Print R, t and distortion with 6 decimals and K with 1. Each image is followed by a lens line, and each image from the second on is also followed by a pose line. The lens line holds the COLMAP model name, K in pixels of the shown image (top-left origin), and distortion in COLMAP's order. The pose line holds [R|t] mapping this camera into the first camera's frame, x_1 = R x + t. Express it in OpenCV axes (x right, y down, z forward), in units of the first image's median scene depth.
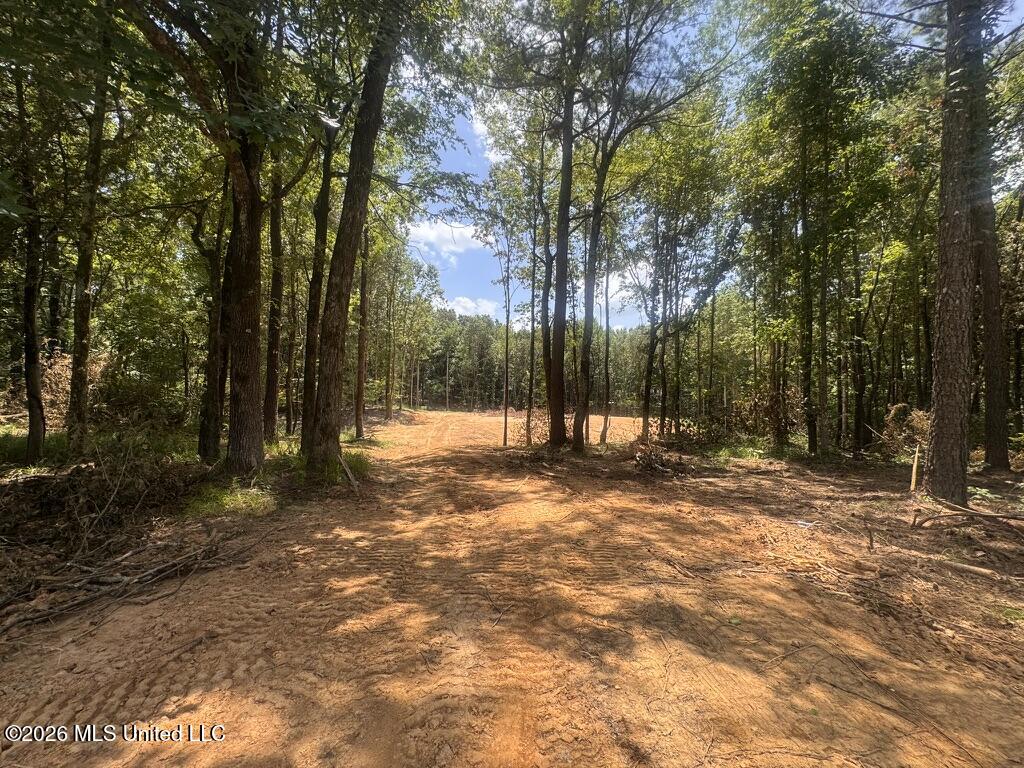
lens RADIAL K [[406.9, 0, 514.4], [0, 406.9, 382.4], [0, 0, 1]] dist [-0.003147, 0.000286]
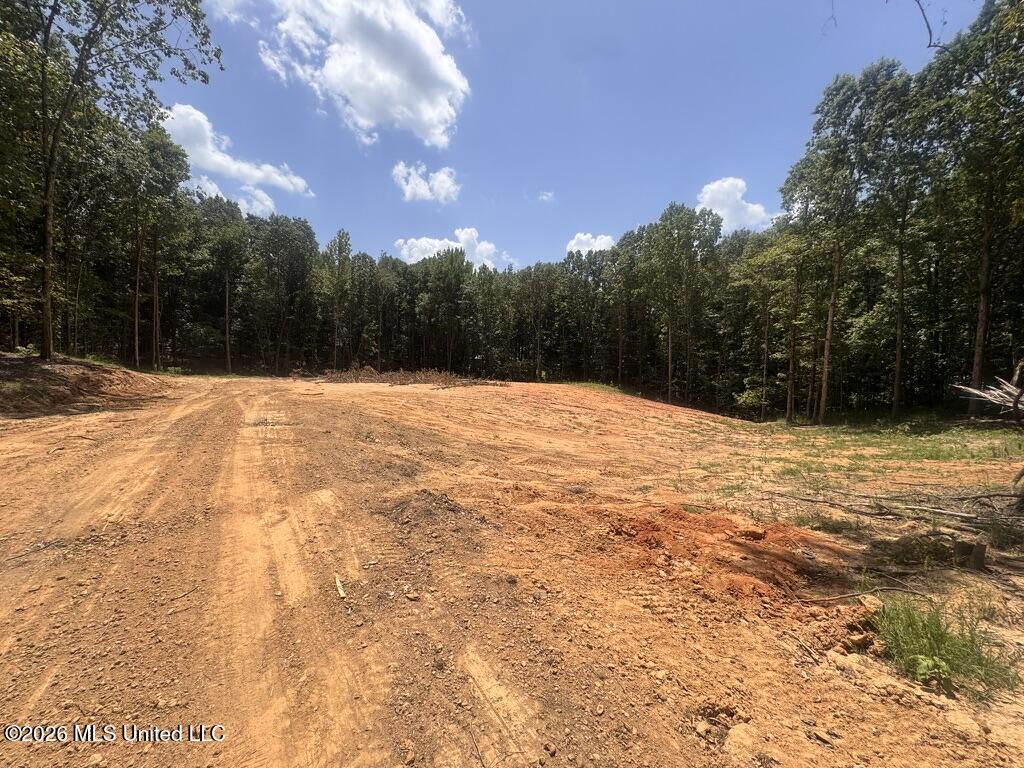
lens RADIAL K [[406.9, 0, 510.9], [0, 406.9, 377.7], [0, 0, 1]] dist [-0.003147, 0.000286]
pose [[0.899753, -0.008033, 0.436326, -0.132408], [-0.020980, 0.997878, 0.061636, 0.065970], [-0.435895, -0.064611, 0.897675, 0.740152]]
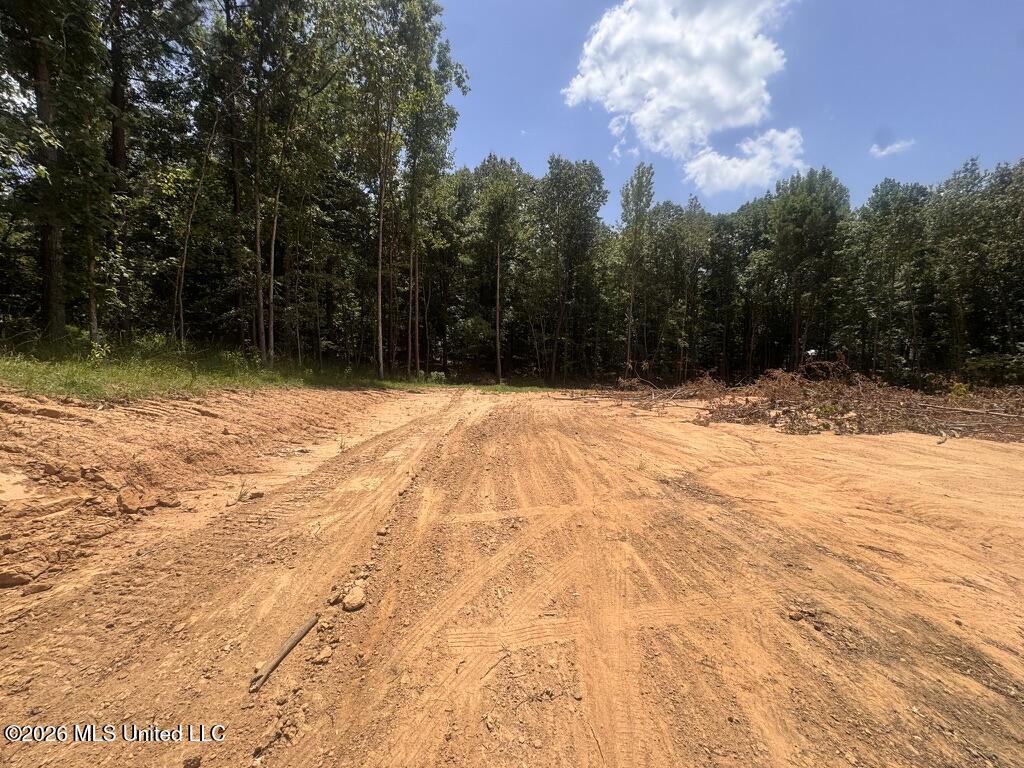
lens RADIAL K [[406.9, 0, 510.2], [0, 406.9, 383.7], [0, 0, 1]] dist [-0.003147, 0.000286]
pose [[0.990588, 0.002101, -0.136862, -0.217006], [0.008678, 0.996907, 0.078115, 0.085370], [0.136603, -0.078567, 0.987505, 1.329324]]
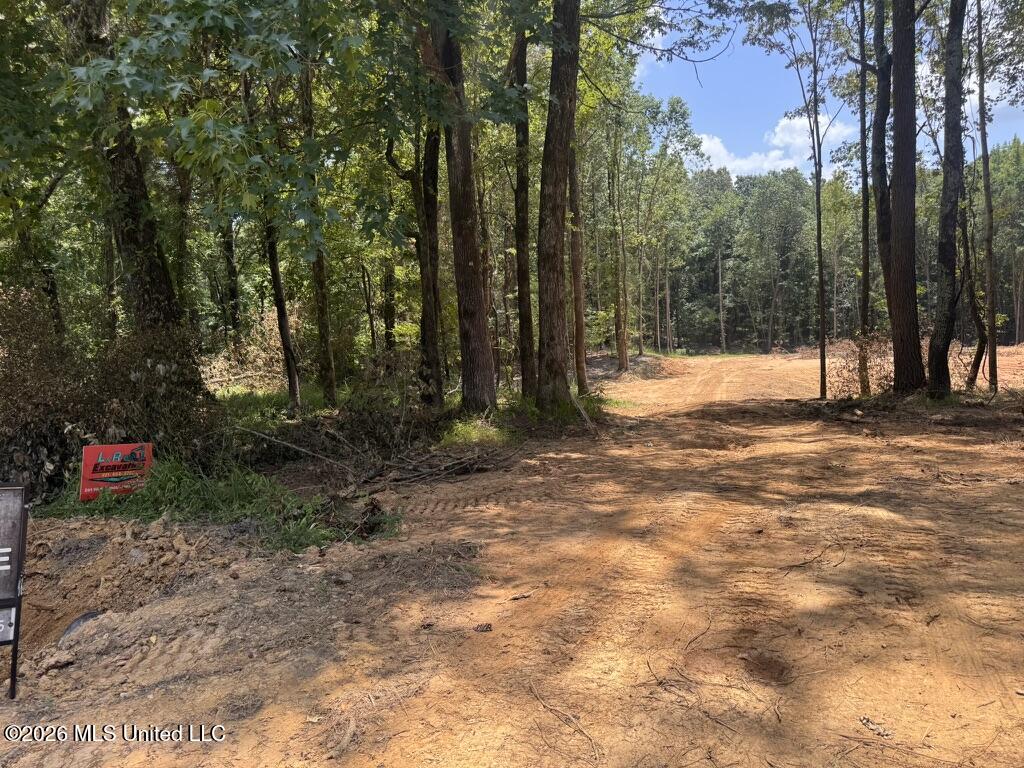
lens RADIAL K [[713.1, 0, 509.4], [0, 713.1, 389.7], [0, 0, 1]] dist [0.056921, 0.000136]
pose [[0.896263, -0.034417, -0.442185, 0.014613], [0.084027, 0.992105, 0.093094, 0.001593], [0.435490, -0.120592, 0.892080, -0.046053]]
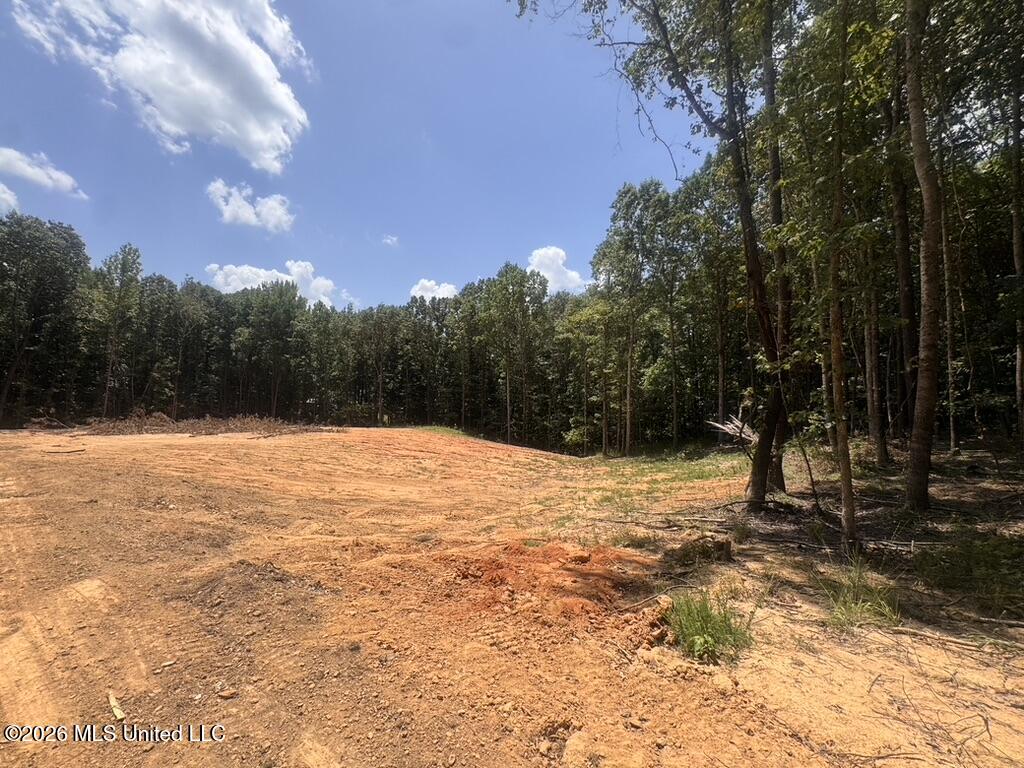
lens RADIAL K [[406.9, 0, 510.3], [0, 406.9, 379.6], [0, 0, 1]] dist [-0.003147, 0.000286]
pose [[0.676001, 0.048536, 0.735301, -0.135328], [-0.020398, 0.998679, -0.047168, 0.065009], [-0.736618, 0.016887, 0.676098, 0.737624]]
